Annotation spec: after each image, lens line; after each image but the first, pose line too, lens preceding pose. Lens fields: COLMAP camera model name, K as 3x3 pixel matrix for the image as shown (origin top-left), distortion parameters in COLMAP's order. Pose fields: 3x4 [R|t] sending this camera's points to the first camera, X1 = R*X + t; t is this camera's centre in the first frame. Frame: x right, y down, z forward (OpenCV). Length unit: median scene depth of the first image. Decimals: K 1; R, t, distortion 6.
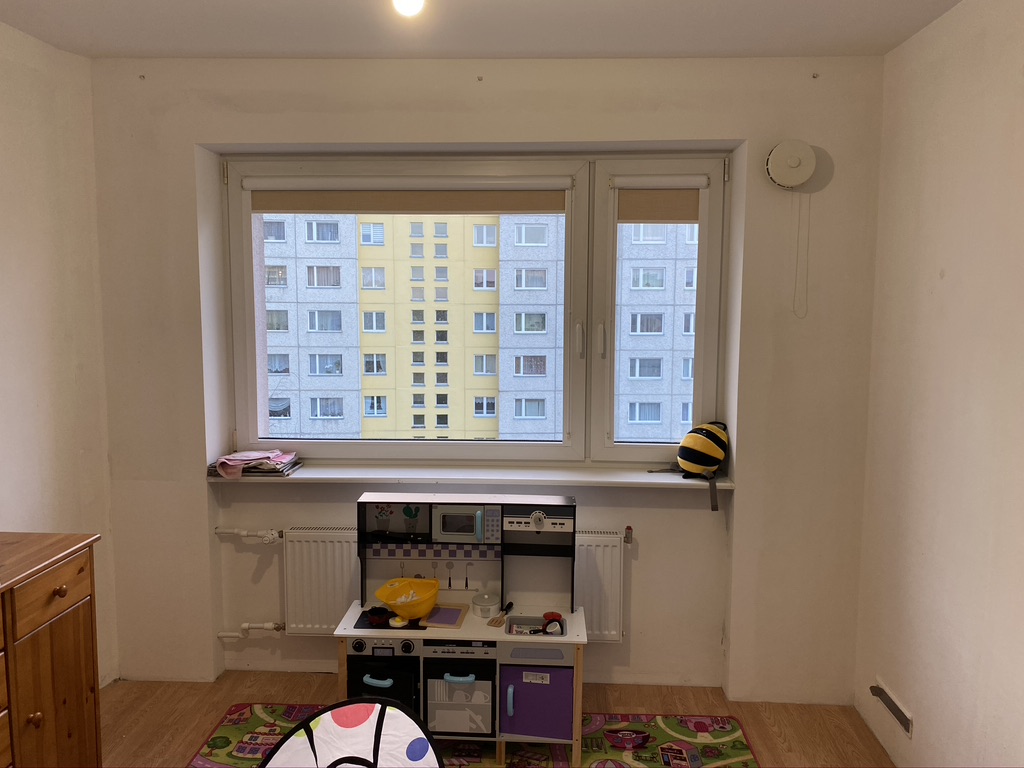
lens RADIAL K [[768.2, 0, 513.7], [0, 768.2, 369.1], [0, 0, 1]] dist [-0.004001, -0.002213]
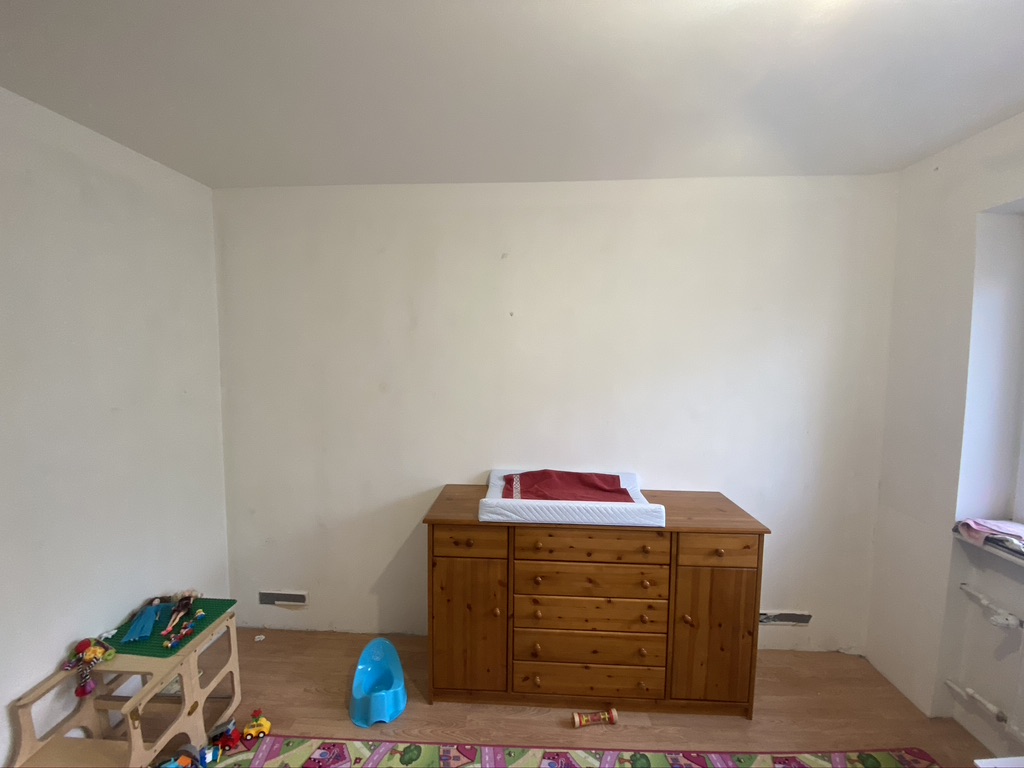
lens RADIAL K [[414.8, 0, 510.0], [0, 414.8, 382.2], [0, 0, 1]] dist [0.000039, -0.011850]
pose [[0.004827, 0.066109, -0.997801, 0.160219], [-0.099385, 0.992904, 0.065303, -0.044190], [0.995037, 0.098851, 0.011363, 0.445888]]
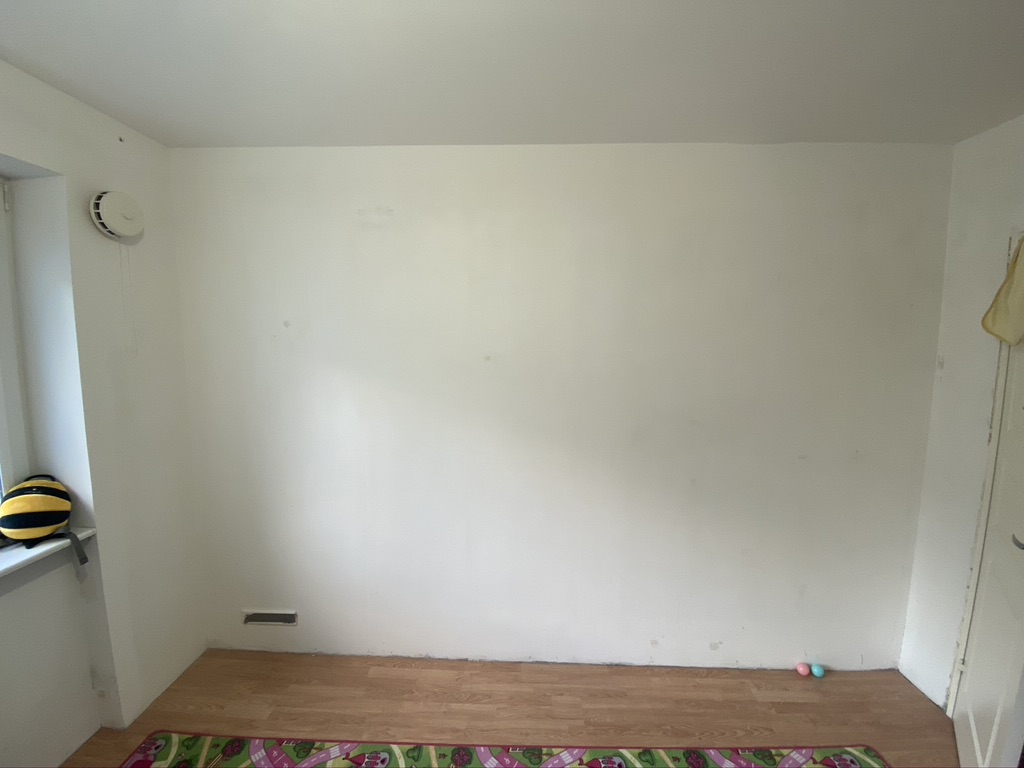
lens RADIAL K [[414.8, 0, 510.0], [0, 414.8, 382.2], [0, 0, 1]] dist [0.000039, -0.011850]
pose [[-0.017341, -0.104097, 0.994416, -0.232620], [0.088721, 0.990482, 0.105233, -0.046108], [-0.995906, 0.090051, -0.007940, 0.469012]]
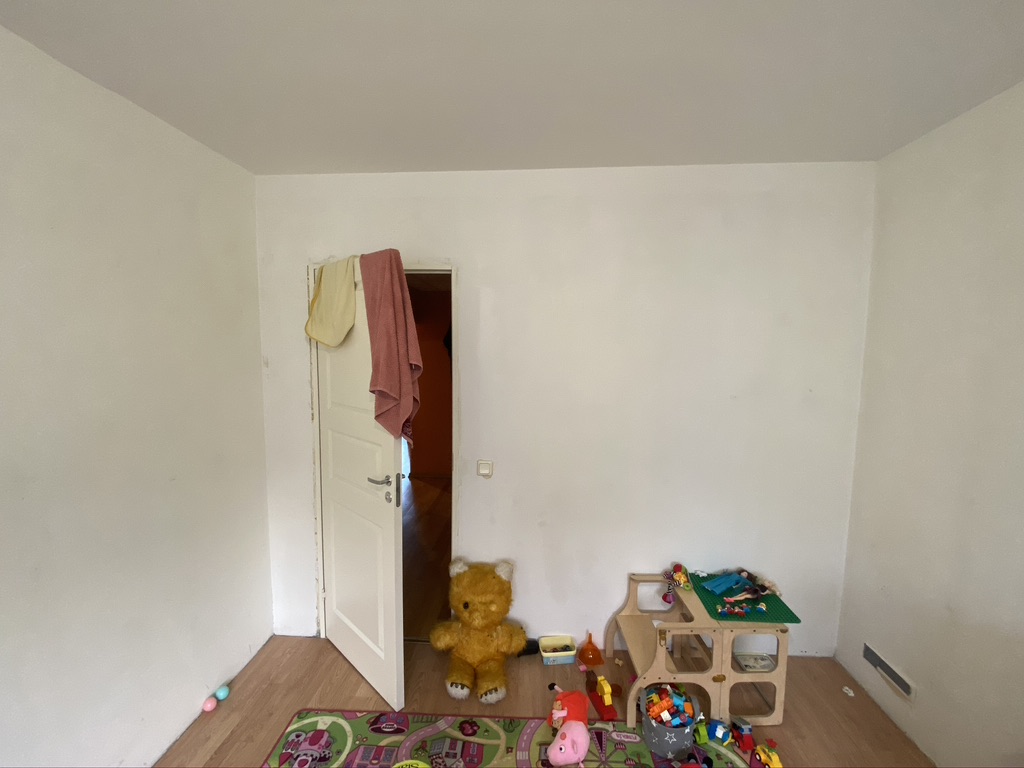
lens RADIAL K [[414.8, 0, 510.0], [0, 414.8, 382.2], [0, 0, 1]] dist [0.000039, -0.011850]
pose [[-0.999878, -0.012645, 0.009171, -0.012642], [-0.010813, 0.984011, 0.177779, -0.054435], [-0.011272, 0.177658, -0.984028, 0.559090]]
